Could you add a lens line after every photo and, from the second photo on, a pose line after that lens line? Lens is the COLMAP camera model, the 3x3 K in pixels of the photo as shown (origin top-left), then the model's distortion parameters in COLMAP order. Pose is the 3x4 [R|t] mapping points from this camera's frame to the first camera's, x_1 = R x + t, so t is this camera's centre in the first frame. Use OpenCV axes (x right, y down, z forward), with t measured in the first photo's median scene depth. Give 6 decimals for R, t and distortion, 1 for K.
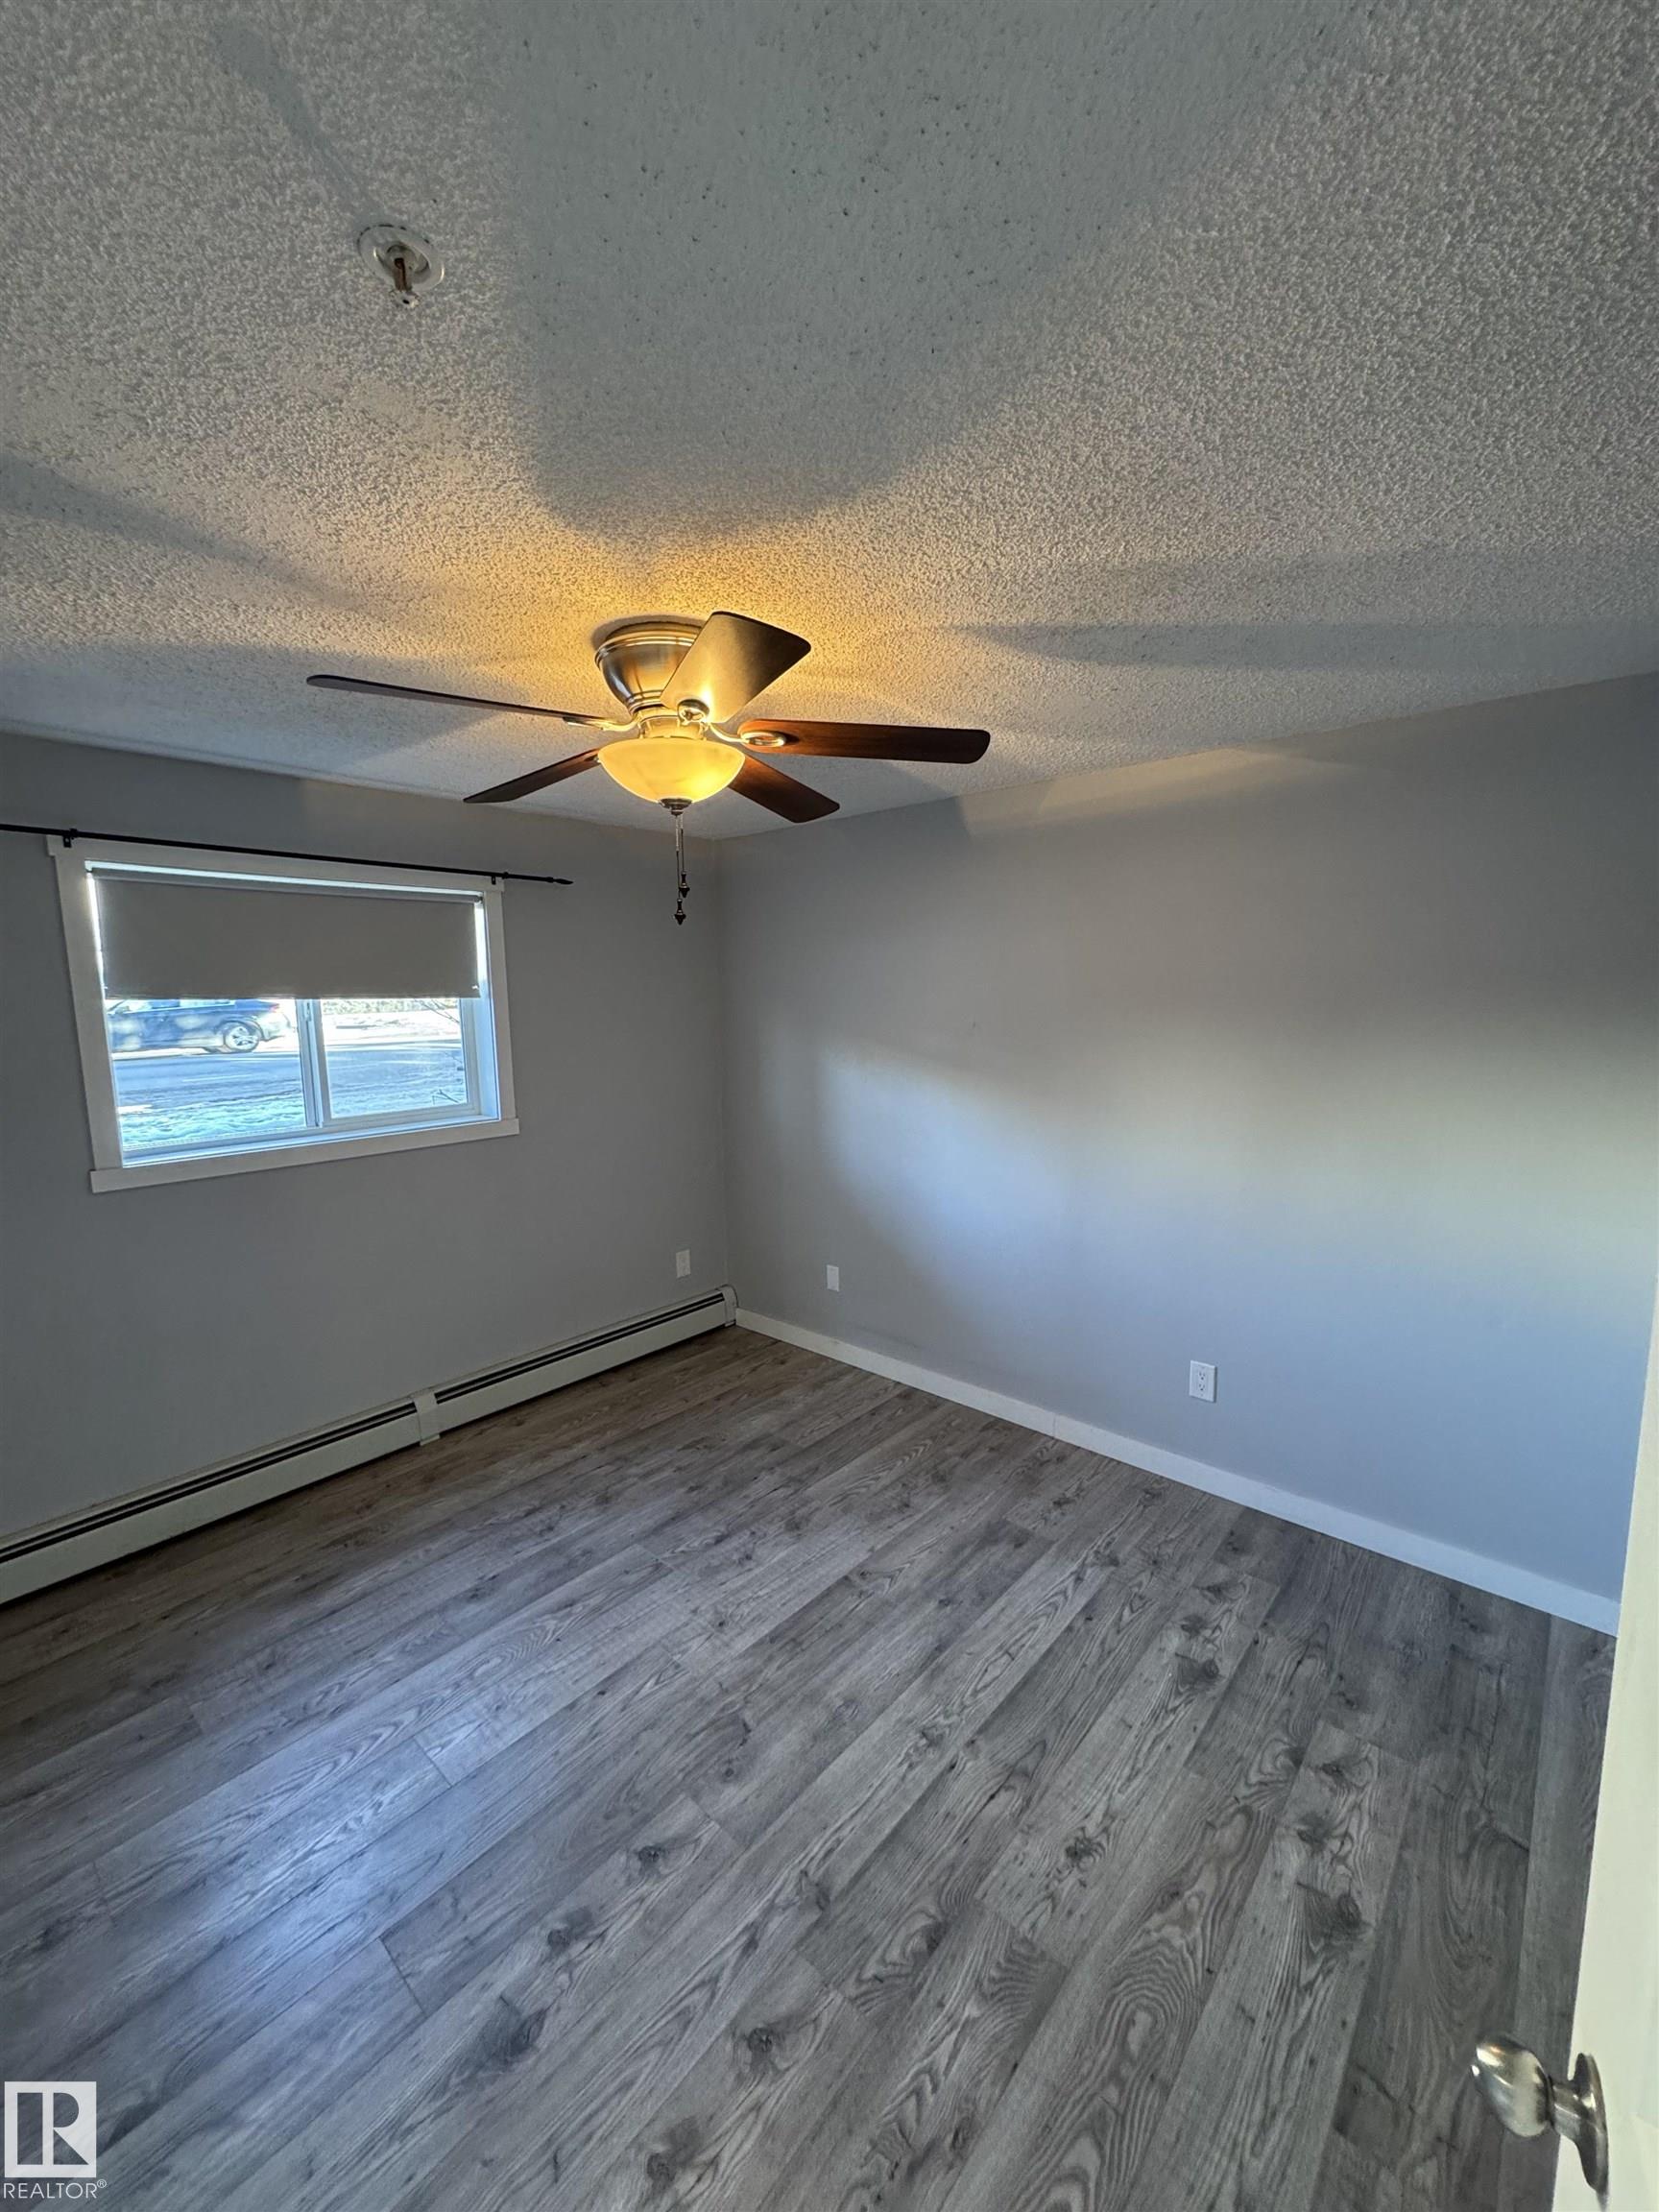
lens RADIAL K [[875.4, 0, 832.8], [0, 875.4, 1113.9], [0, 0, 1]] dist [-0.004211, 0.000837]
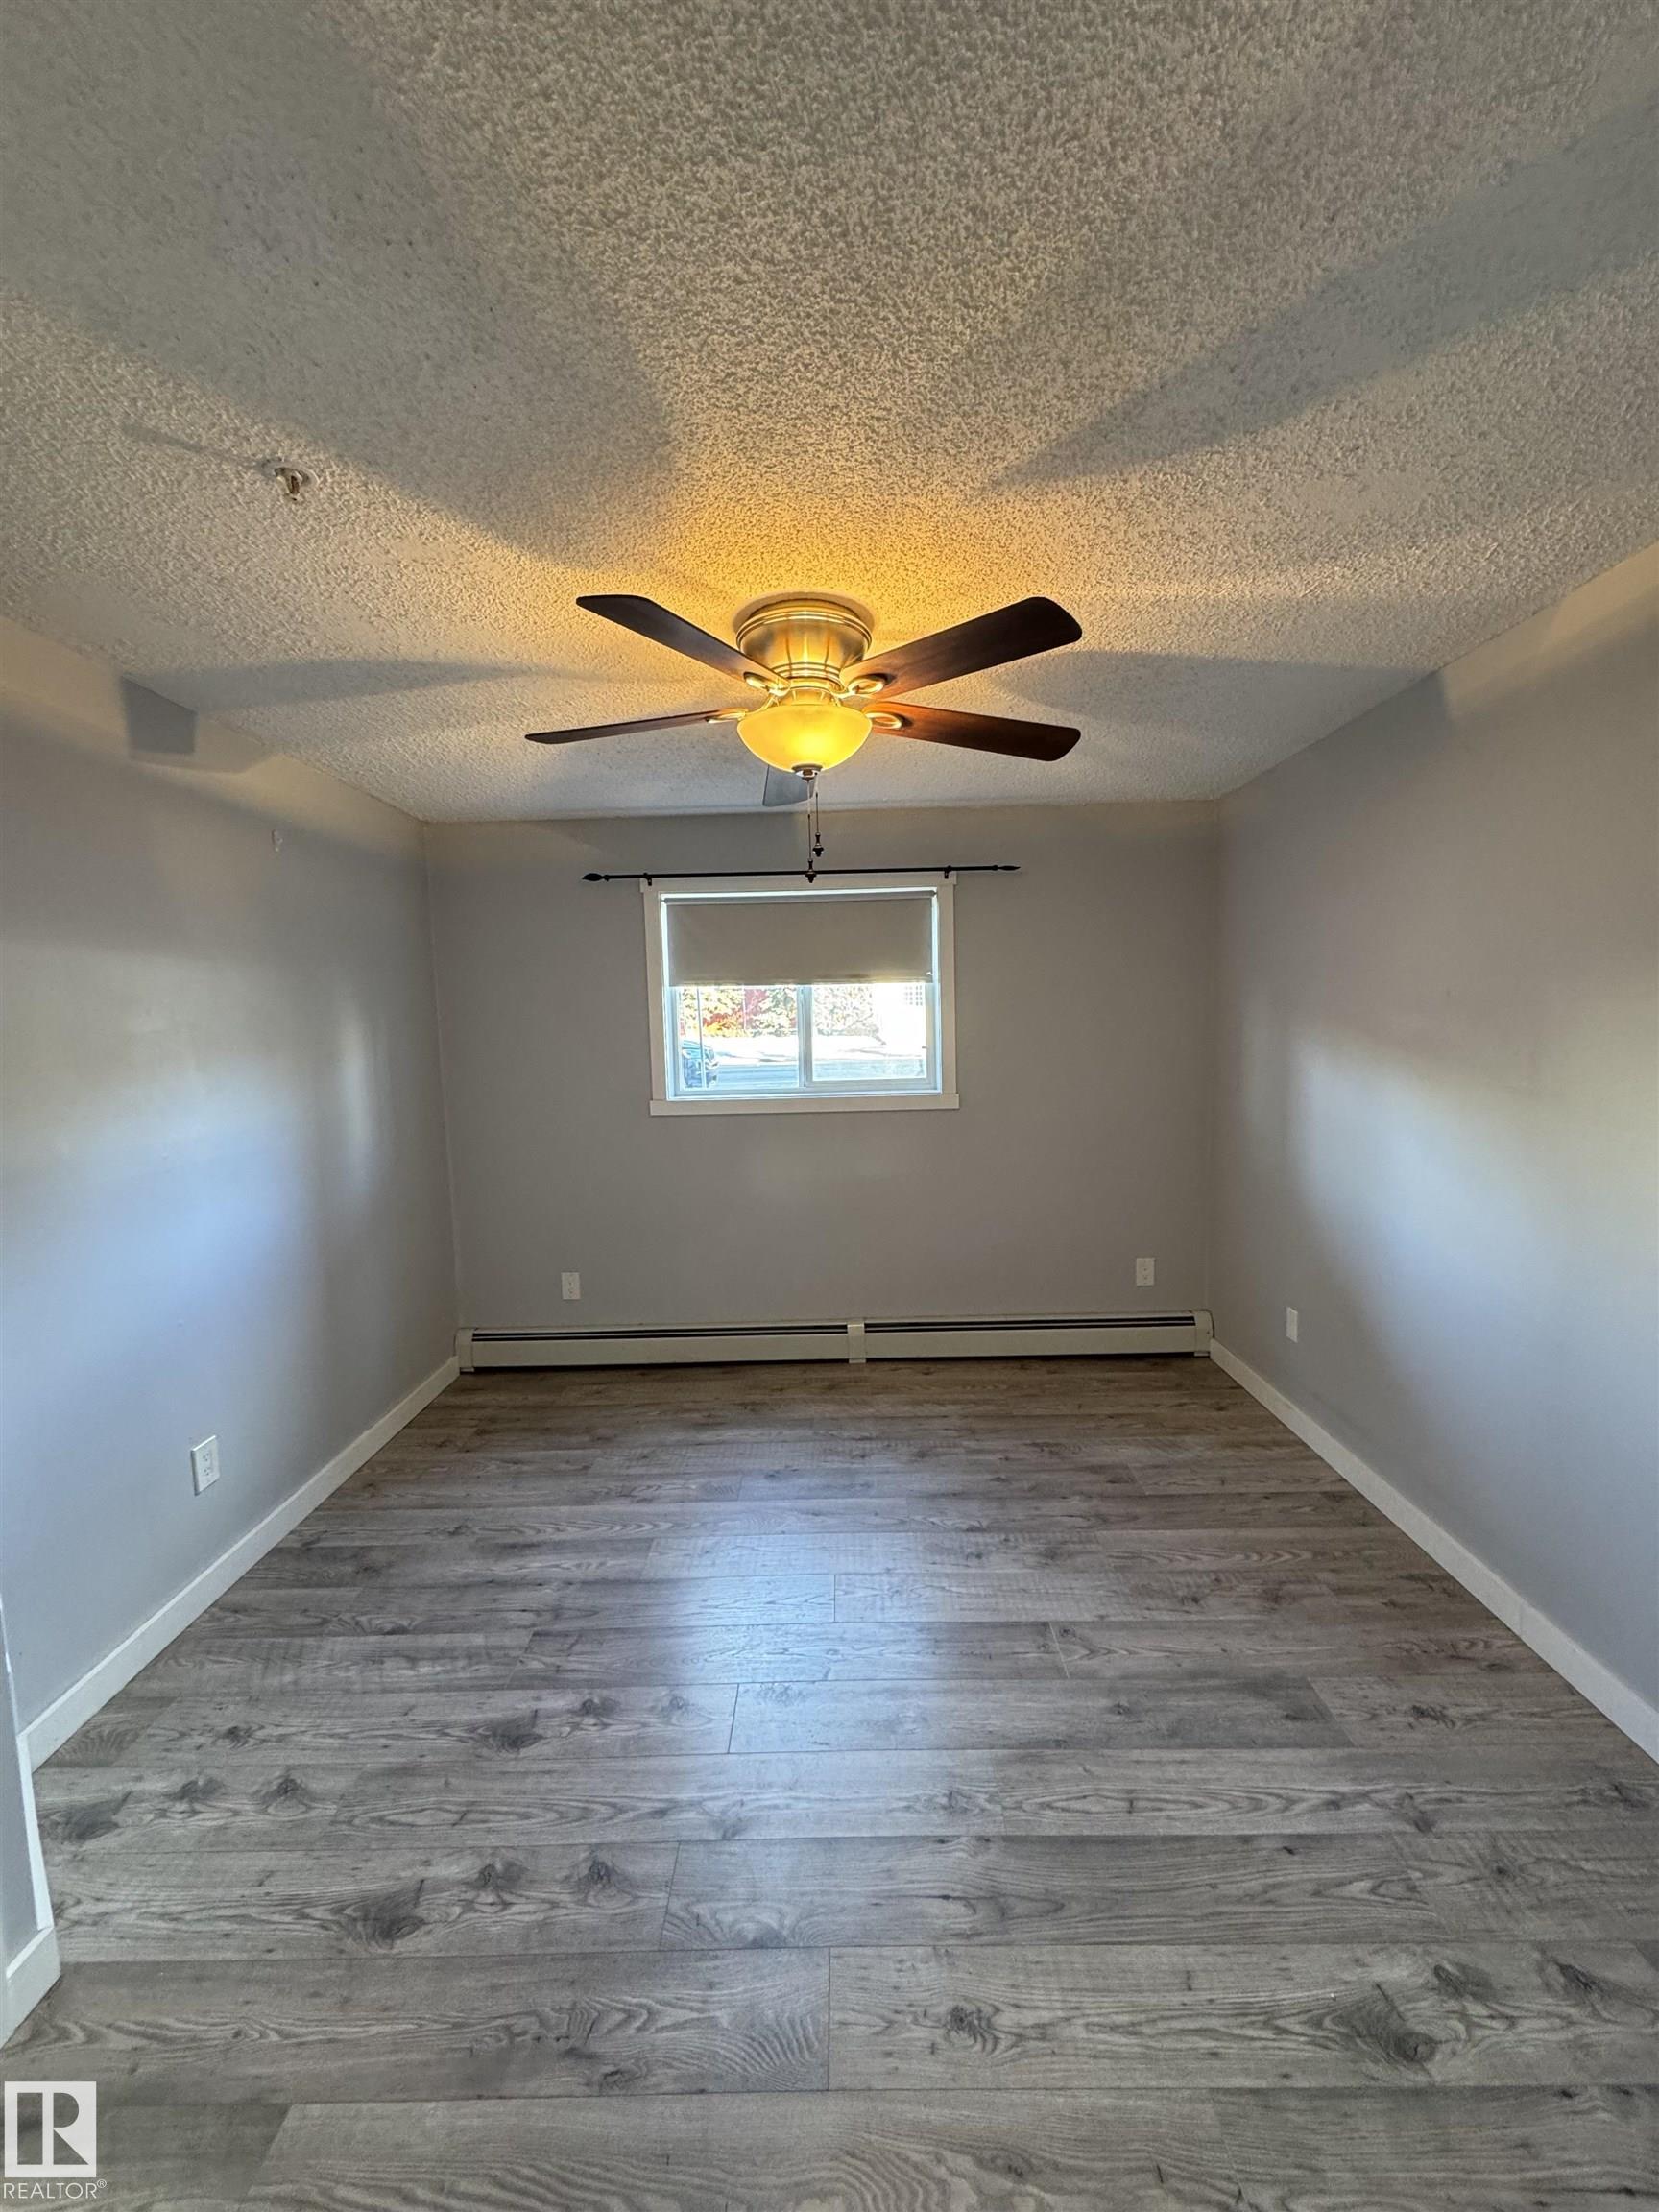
lens RADIAL K [[875.4, 0, 832.8], [0, 875.4, 1113.9], [0, 0, 1]] dist [-0.004211, 0.000837]
pose [[0.655549, 0.075844, -0.751334, 0.521431], [-0.089788, 0.995714, 0.022172, 0.029187], [0.749796, 0.052926, 0.659549, 0.261281]]
